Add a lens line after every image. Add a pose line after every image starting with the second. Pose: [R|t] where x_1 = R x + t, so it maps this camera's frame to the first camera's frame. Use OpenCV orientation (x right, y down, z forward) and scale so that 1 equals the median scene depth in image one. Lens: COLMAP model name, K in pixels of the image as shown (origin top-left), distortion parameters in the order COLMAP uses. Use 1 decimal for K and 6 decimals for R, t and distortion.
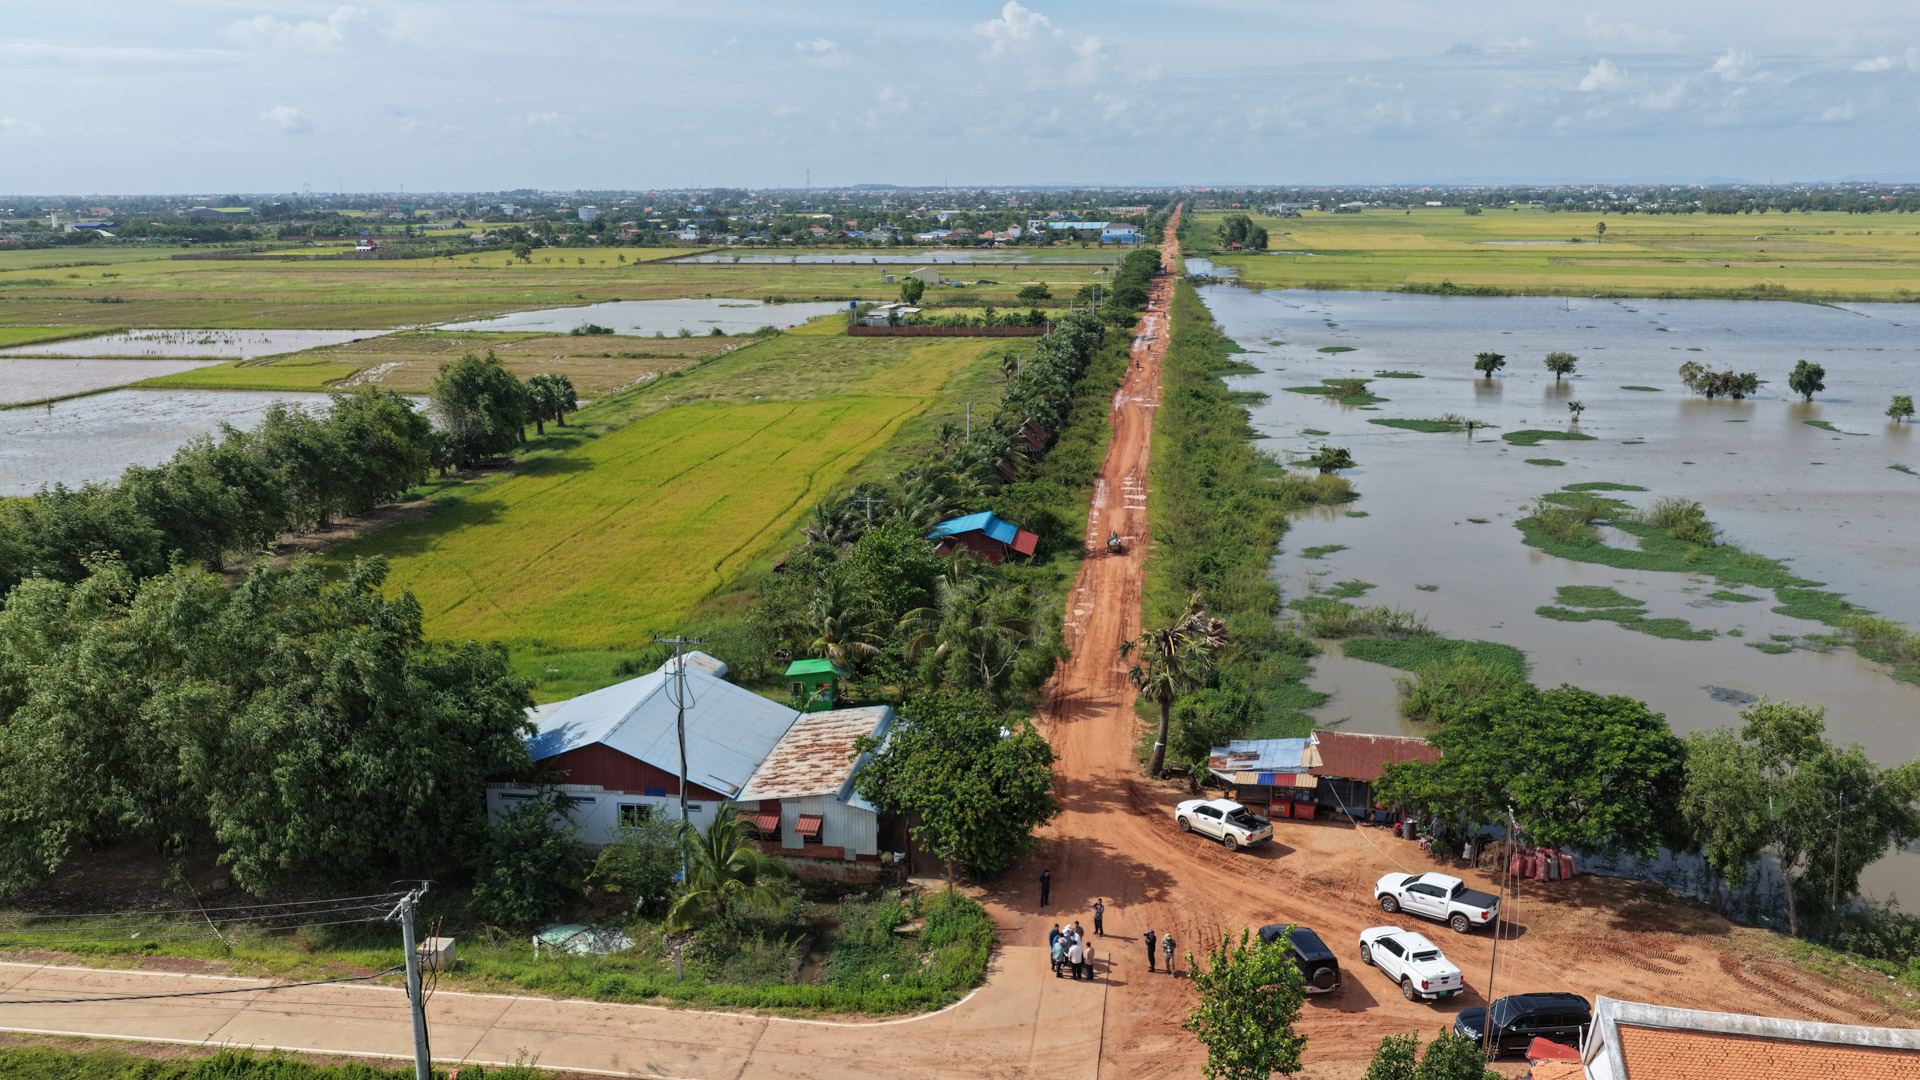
lens RADIAL K [[1617.5, 0, 962.5], [0, 1617.5, 537.5], [0, 0, 1]] dist [-0.011127, 0.033241]
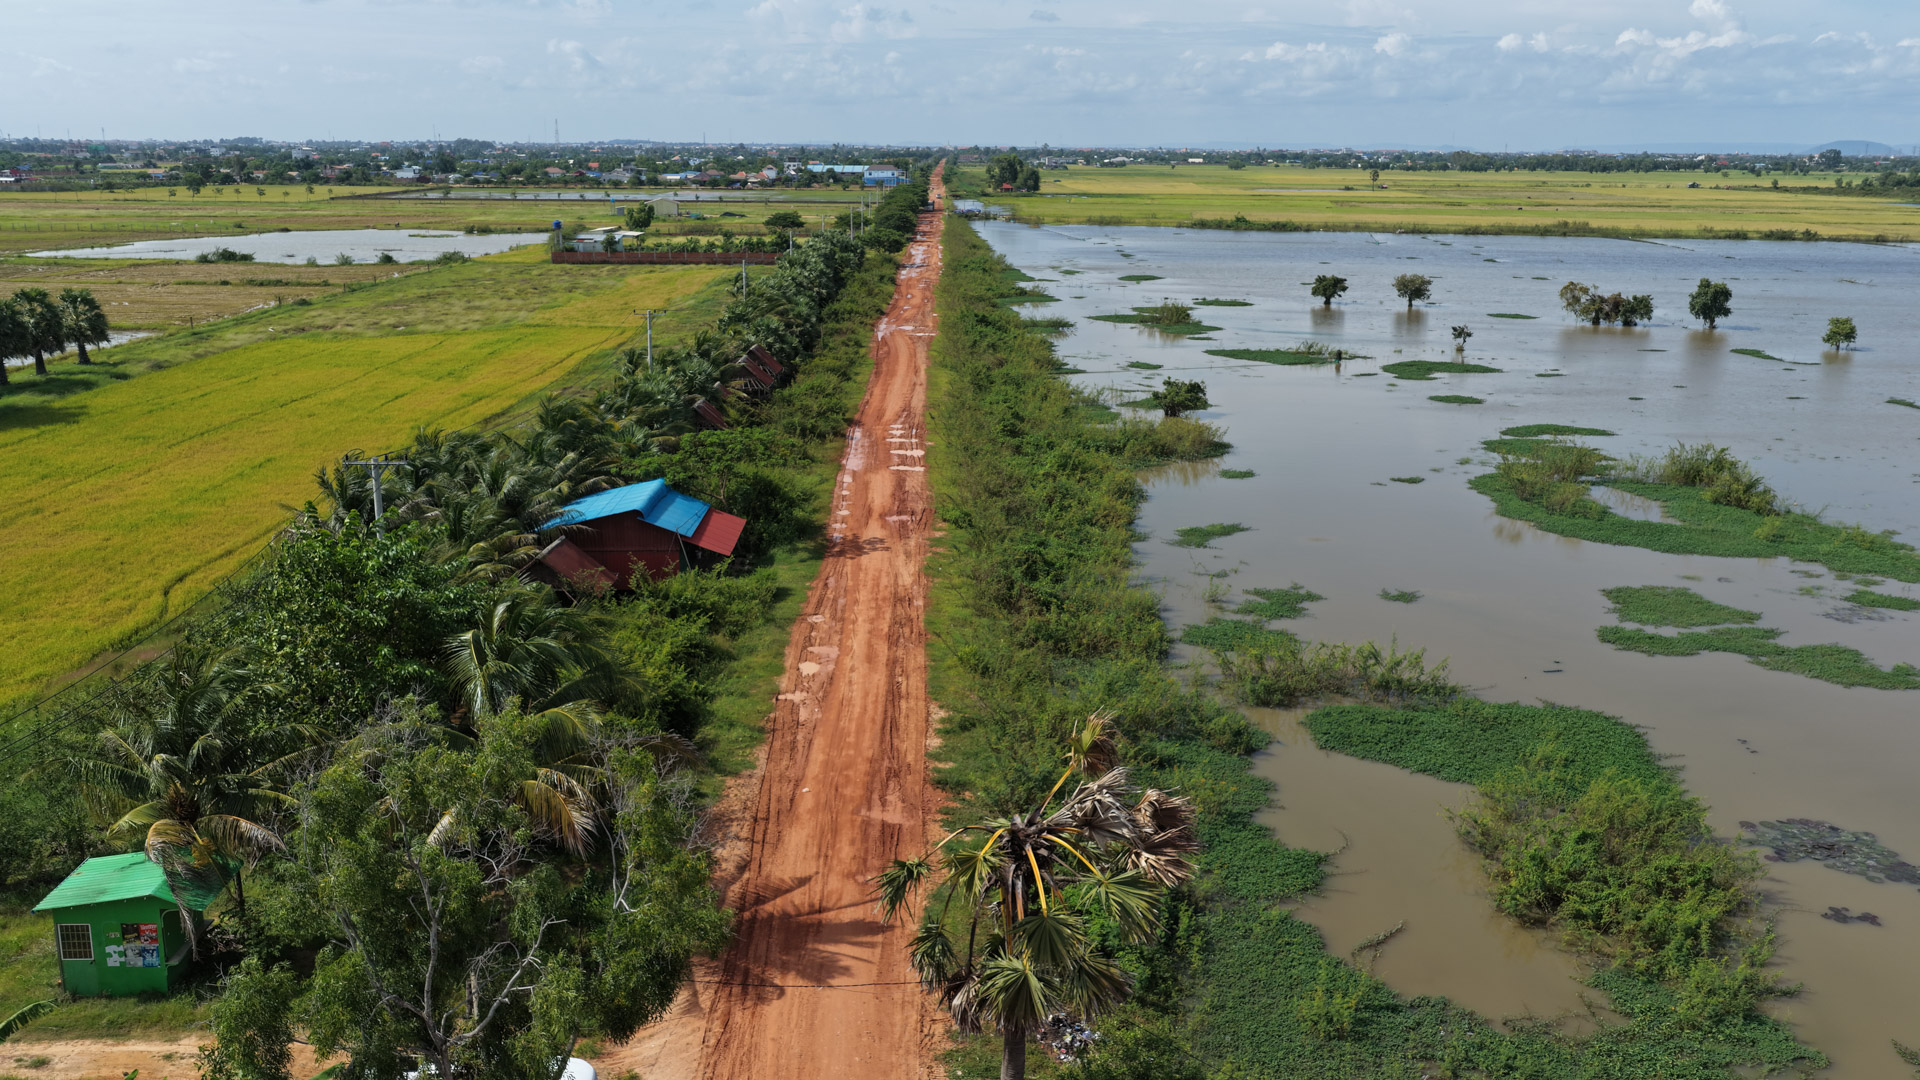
lens RADIAL K [[1617.5, 0, 958.7], [0, 1617.5, 537.3], [0, 0, 1]] dist [-0.011127, 0.033241]
pose [[0.990071, -0.020404, 0.139078, 0.024445], [0.017174, 0.999555, 0.024388, -0.004396], [-0.139514, -0.021757, 0.989981, 0.240416]]
